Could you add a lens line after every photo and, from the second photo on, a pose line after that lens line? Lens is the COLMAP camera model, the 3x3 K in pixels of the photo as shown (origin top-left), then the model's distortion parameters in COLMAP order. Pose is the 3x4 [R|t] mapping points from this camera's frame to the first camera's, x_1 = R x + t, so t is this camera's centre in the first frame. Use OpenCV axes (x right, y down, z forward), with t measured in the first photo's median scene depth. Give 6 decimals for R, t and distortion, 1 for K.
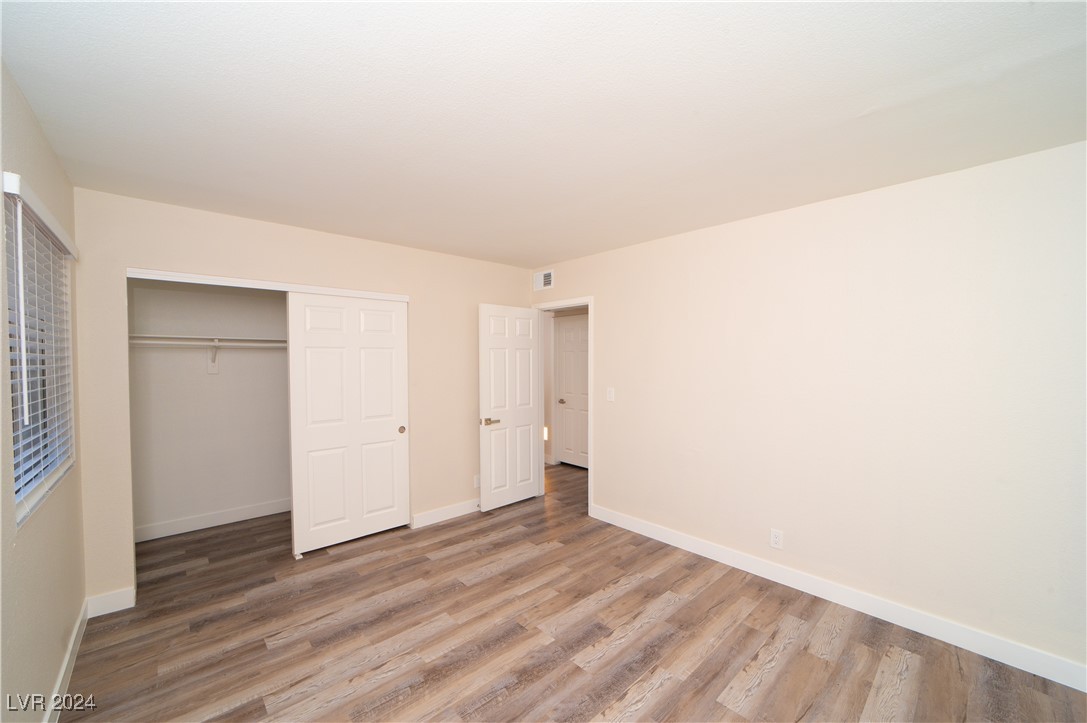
lens RADIAL K [[426.3, 0, 546.8], [0, 426.3, 361.3], [0, 0, 1]] dist [-0.036174, 0.007768]
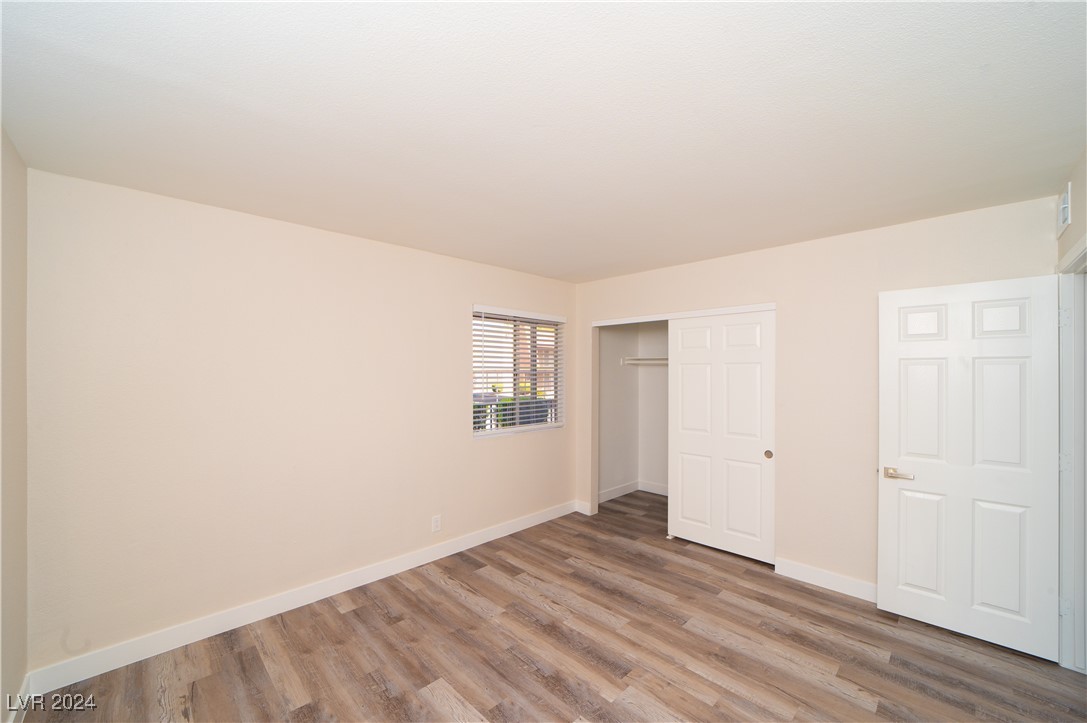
lens RADIAL K [[426.8, 0, 541.8], [0, 426.8, 368.3], [0, 0, 1]] dist [-0.034829, 0.007737]
pose [[0.025165, -0.006249, -0.999664, 0.839873], [-0.010595, 0.999923, -0.006517, -0.013868], [0.999627, 0.010756, 0.025097, 0.794020]]
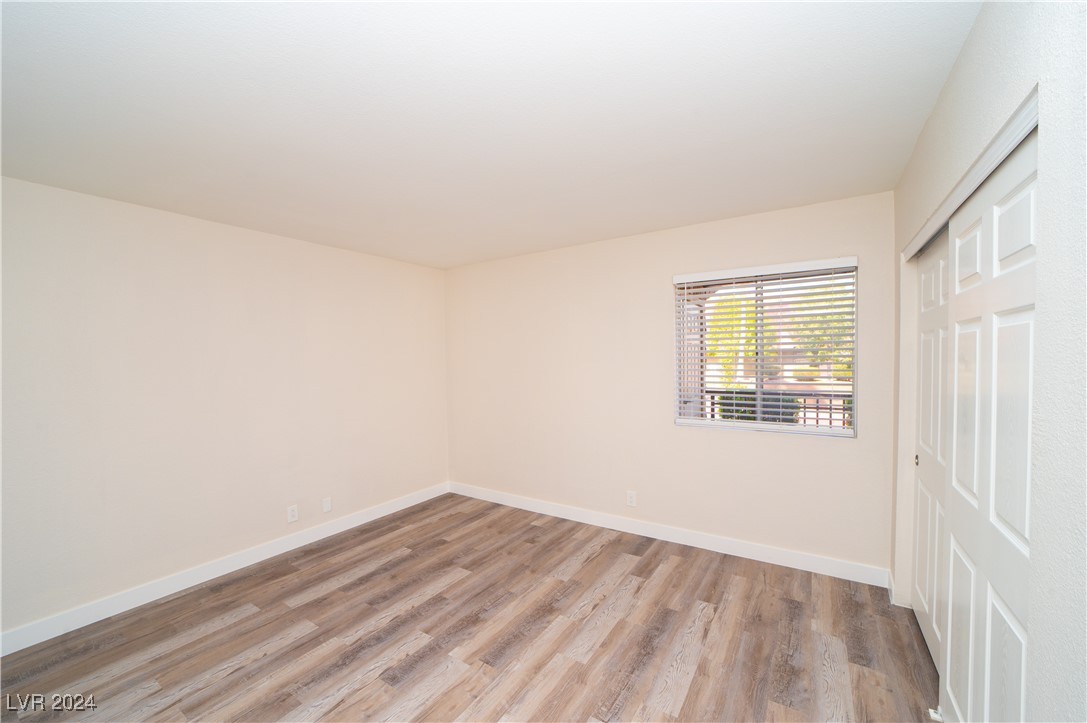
lens RADIAL K [[421.9, 0, 534.5], [0, 421.9, 363.2], [0, 0, 1]] dist [-0.016328, 0.000006]
pose [[-0.974455, 0.019963, -0.223695, 0.026618], [0.015945, 0.999678, 0.019753, -0.005049], [0.224018, 0.015682, -0.974459, 1.864409]]
